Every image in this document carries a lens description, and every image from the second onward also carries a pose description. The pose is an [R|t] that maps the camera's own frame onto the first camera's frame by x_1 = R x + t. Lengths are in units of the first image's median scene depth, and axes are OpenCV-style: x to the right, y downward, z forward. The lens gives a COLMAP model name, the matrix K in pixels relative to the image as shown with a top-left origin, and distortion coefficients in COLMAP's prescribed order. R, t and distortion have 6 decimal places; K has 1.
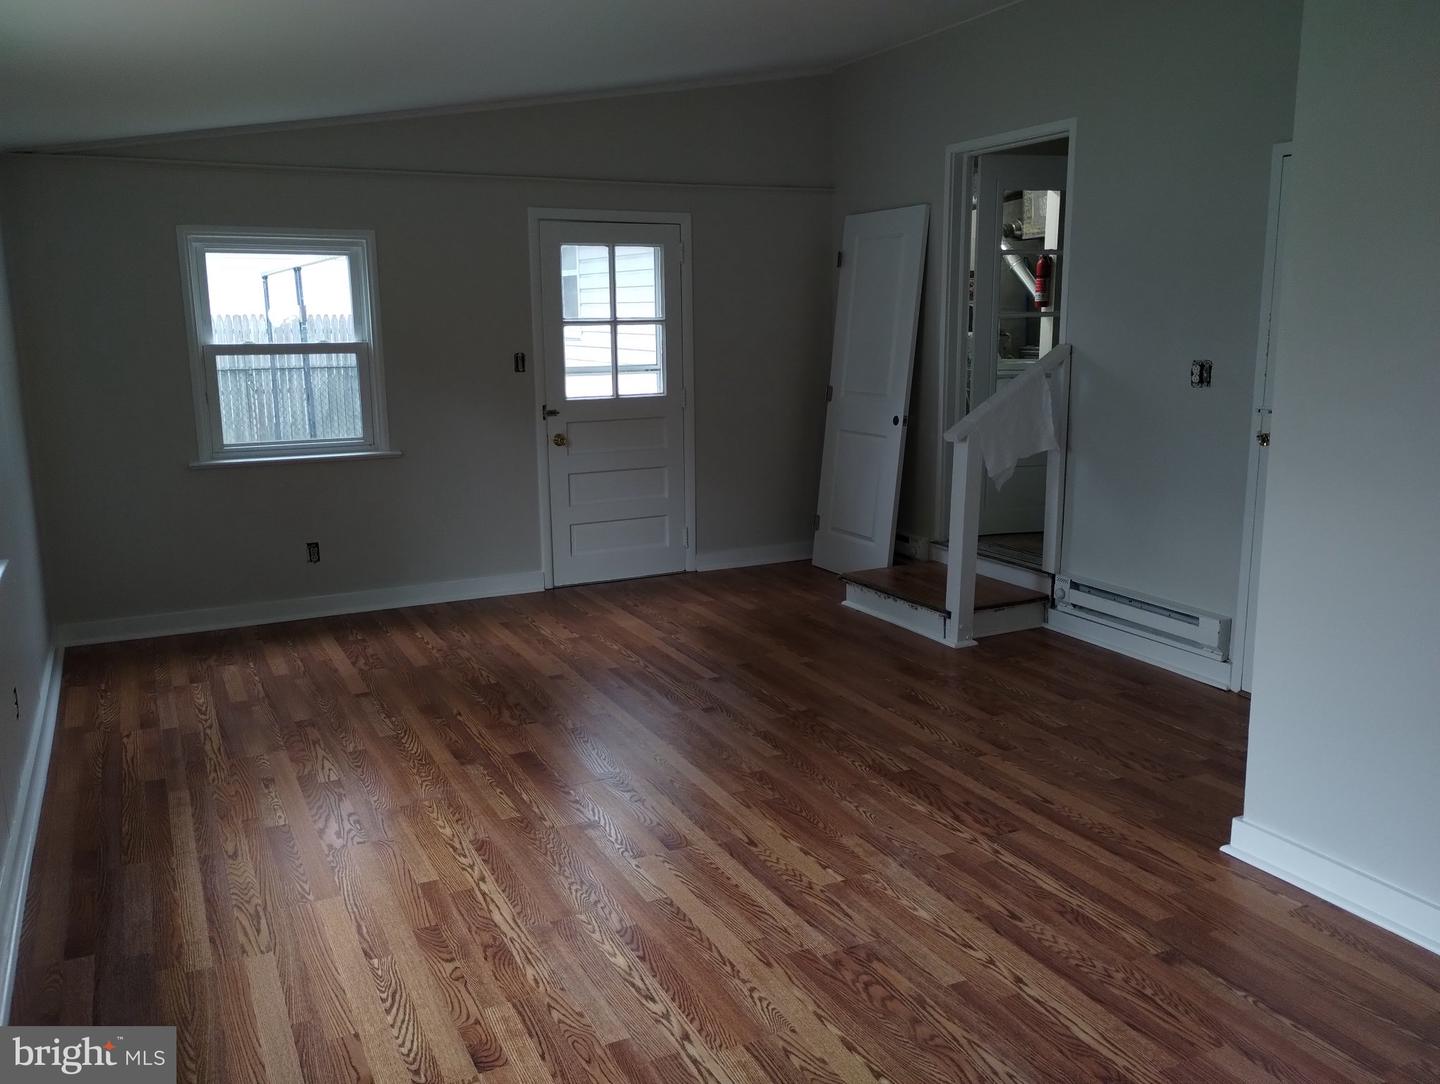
lens RADIAL K [[1191.4, 0, 720.3], [0, 1191.4, 531.6], [0, 0, 1]] dist [0.071765, -0.083285]
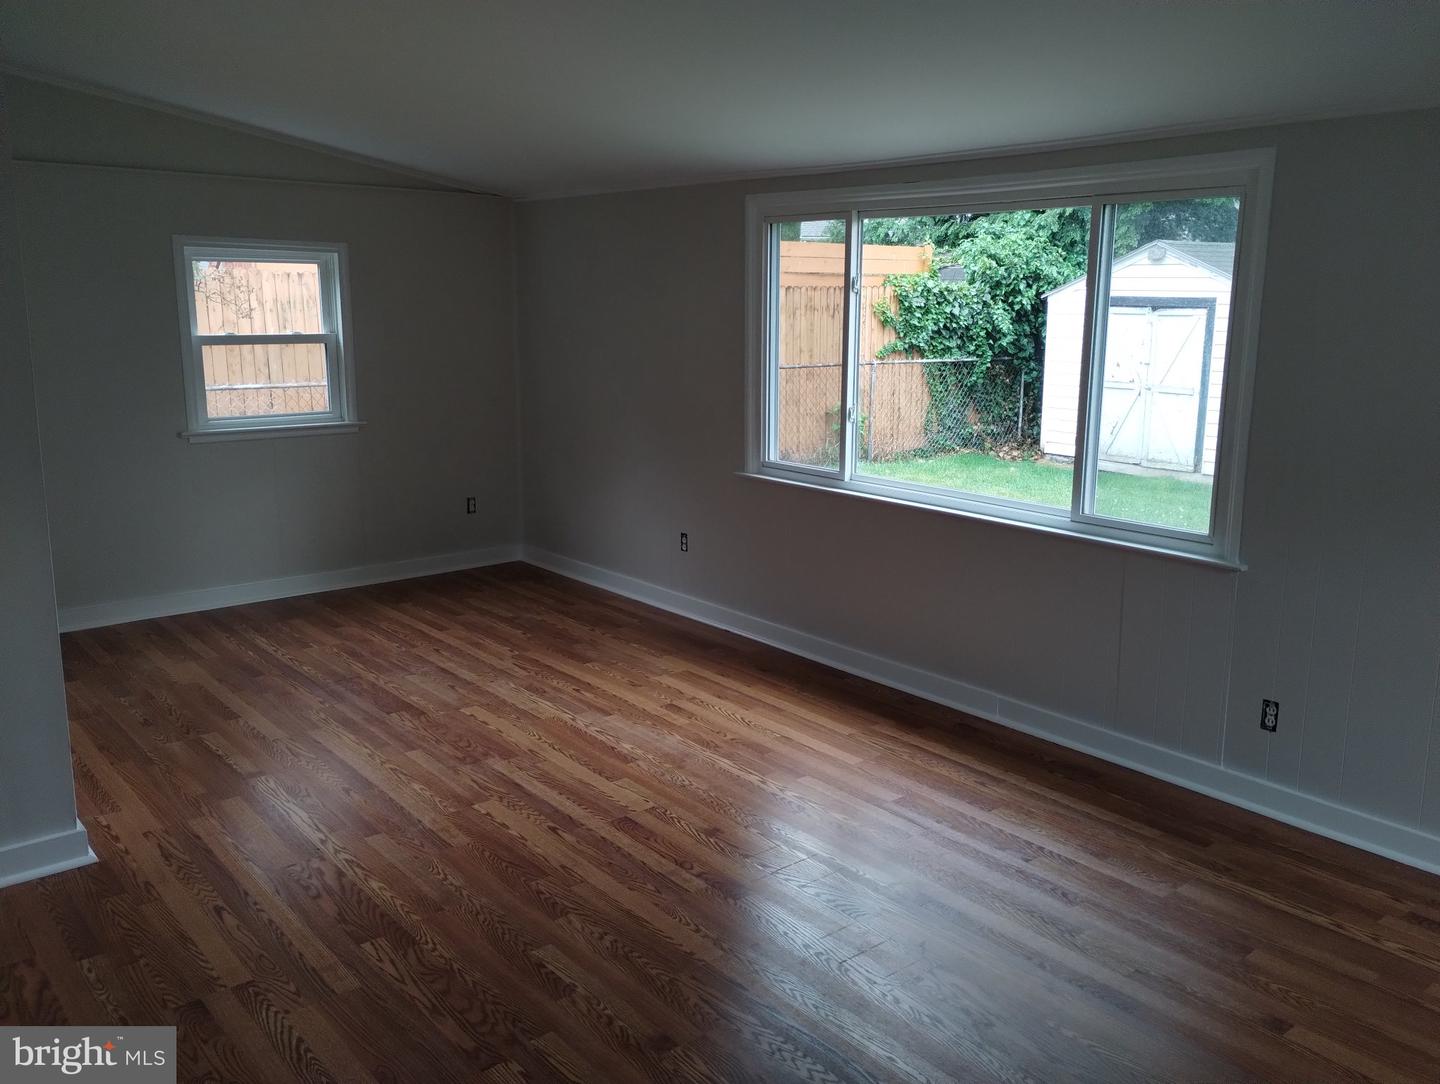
lens RADIAL K [[1191.4, 0, 720.3], [0, 1191.4, 531.6], [0, 0, 1]] dist [0.071765, -0.083285]
pose [[-0.973707, 0.048564, -0.222567, 0.118563], [-0.037701, 0.929187, 0.367683, -0.436128], [0.224663, 0.366406, -0.902925, 2.107103]]
